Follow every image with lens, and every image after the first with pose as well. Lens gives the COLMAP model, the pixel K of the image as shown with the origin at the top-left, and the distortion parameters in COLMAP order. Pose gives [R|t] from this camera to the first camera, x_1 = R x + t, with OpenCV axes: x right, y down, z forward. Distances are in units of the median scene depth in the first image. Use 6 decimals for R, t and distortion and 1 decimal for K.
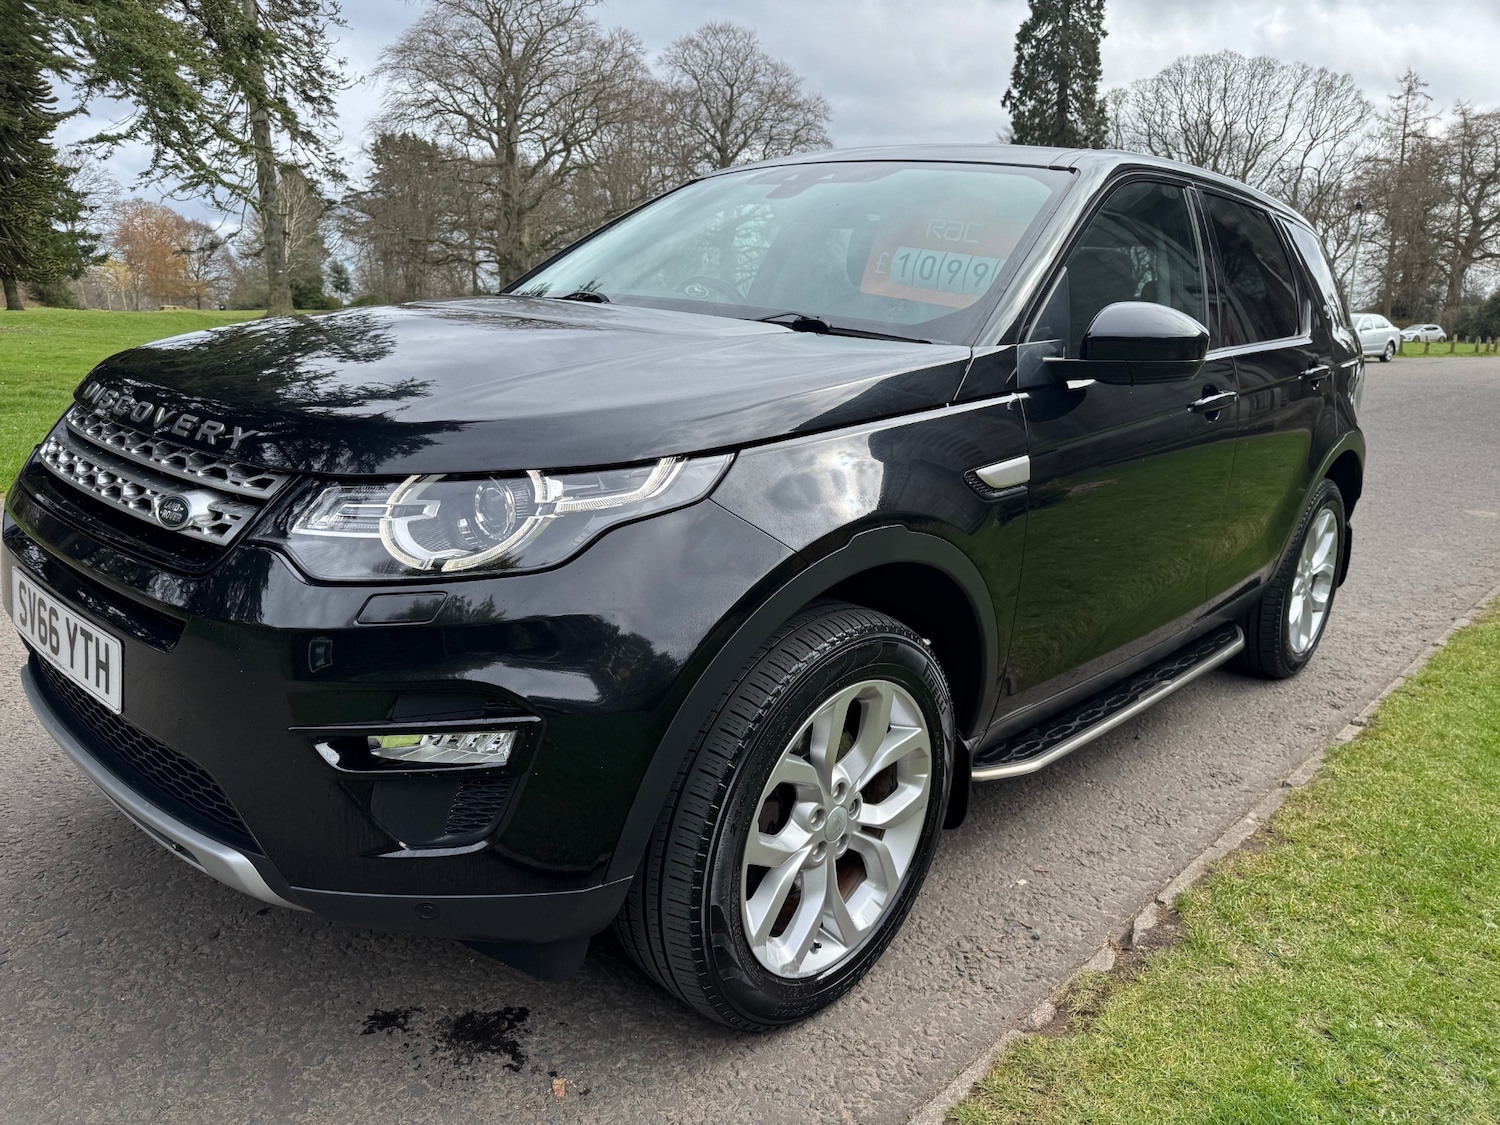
lens RADIAL K [[1064.0, 0, 746.1], [0, 1064.0, 563.4], [0, 0, 1]] dist [0.031175, -0.034636]
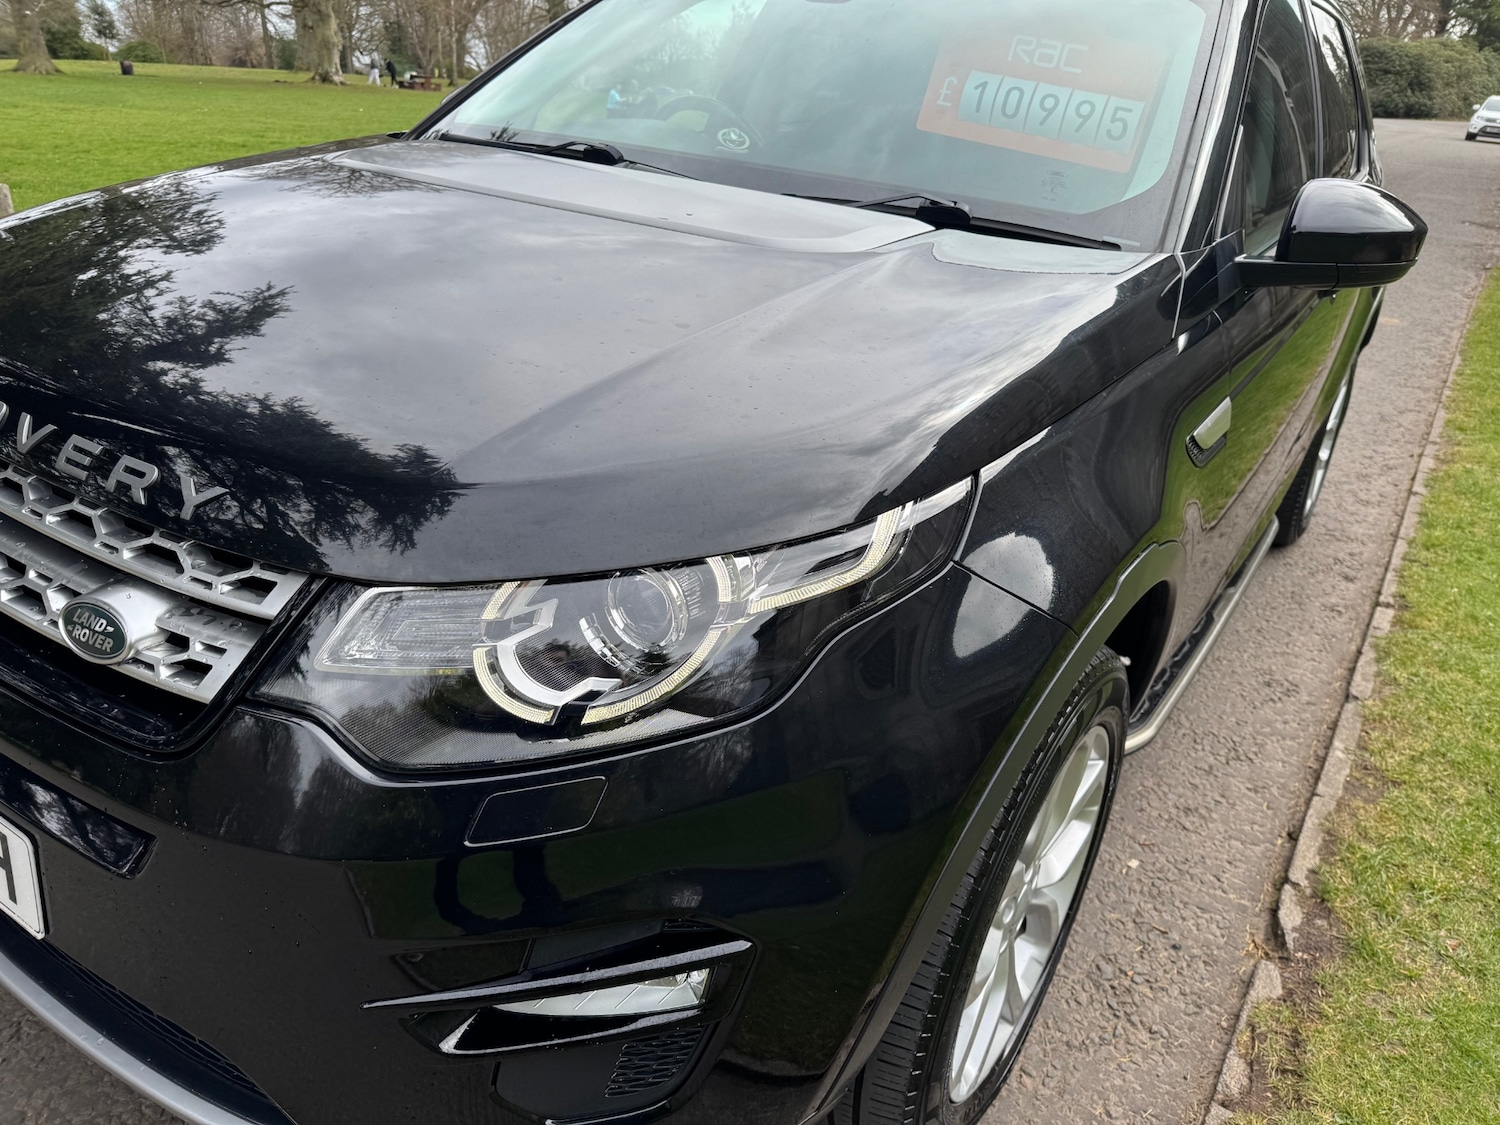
lens RADIAL K [[1064.0, 0, 747.0], [0, 1064.0, 550.9], [0, 0, 1]] dist [0.031175, -0.034636]
pose [[0.989235, -0.045878, 0.138958, -0.132132], [0.018444, 0.981102, 0.192611, -0.102036], [-0.145169, -0.187975, 0.971386, 0.194931]]
